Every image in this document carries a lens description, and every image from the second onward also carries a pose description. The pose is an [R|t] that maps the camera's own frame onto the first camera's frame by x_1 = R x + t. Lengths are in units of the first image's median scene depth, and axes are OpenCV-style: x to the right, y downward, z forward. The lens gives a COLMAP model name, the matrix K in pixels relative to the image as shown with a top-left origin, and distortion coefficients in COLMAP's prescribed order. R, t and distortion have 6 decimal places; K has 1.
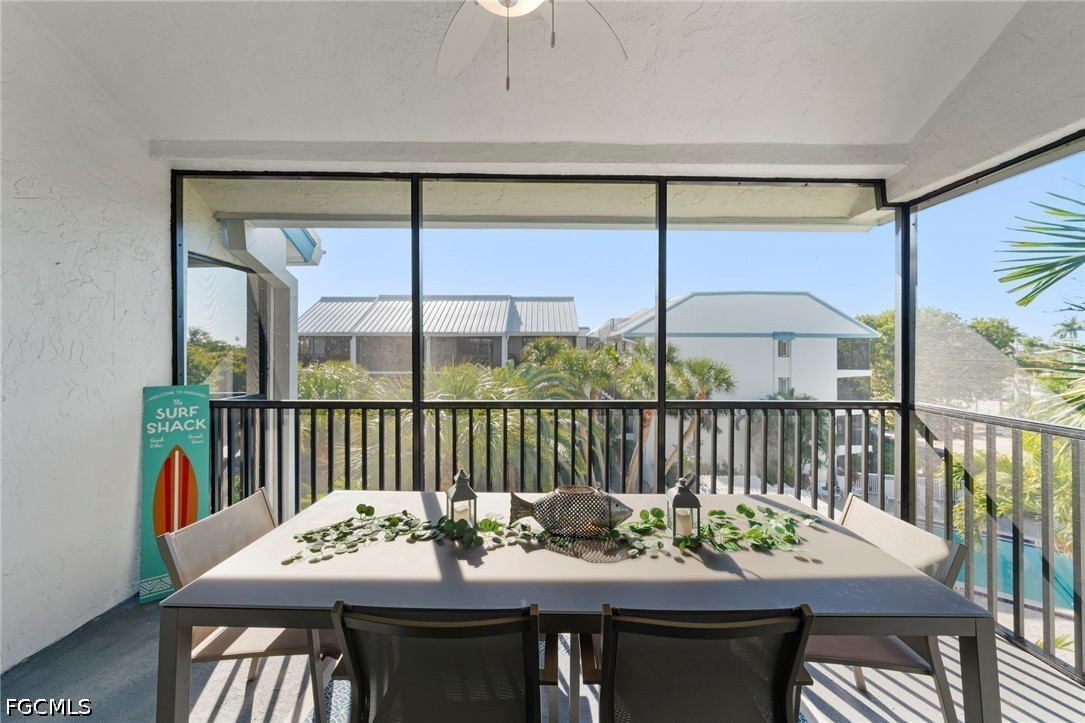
lens RADIAL K [[399.8, 0, 539.0], [0, 399.8, 346.5], [0, 0, 1]] dist [-0.000245, -0.000026]
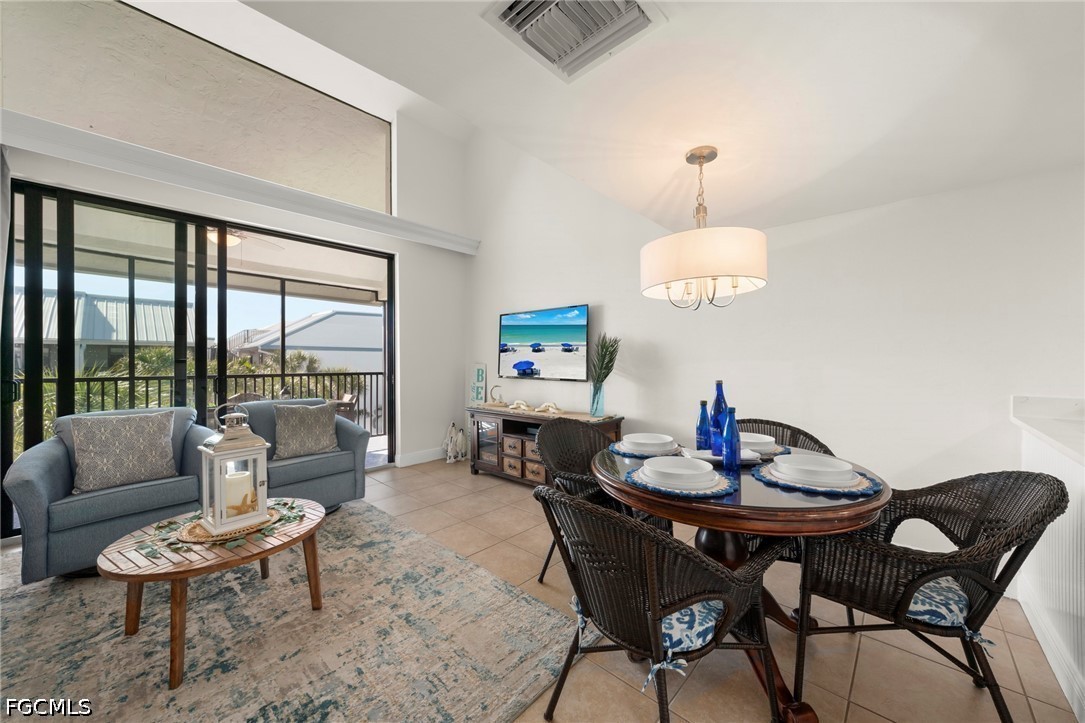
lens RADIAL K [[400.2, 0, 542.5], [0, 400.2, 361.5], [0, 0, 1]] dist [-0.001319, -0.000190]
pose [[0.679885, 0.000827, 0.733319, -0.351050], [-0.000819, 1.000000, -0.000368, 0.057625], [-0.733319, -0.000351, 0.679885, -1.588763]]
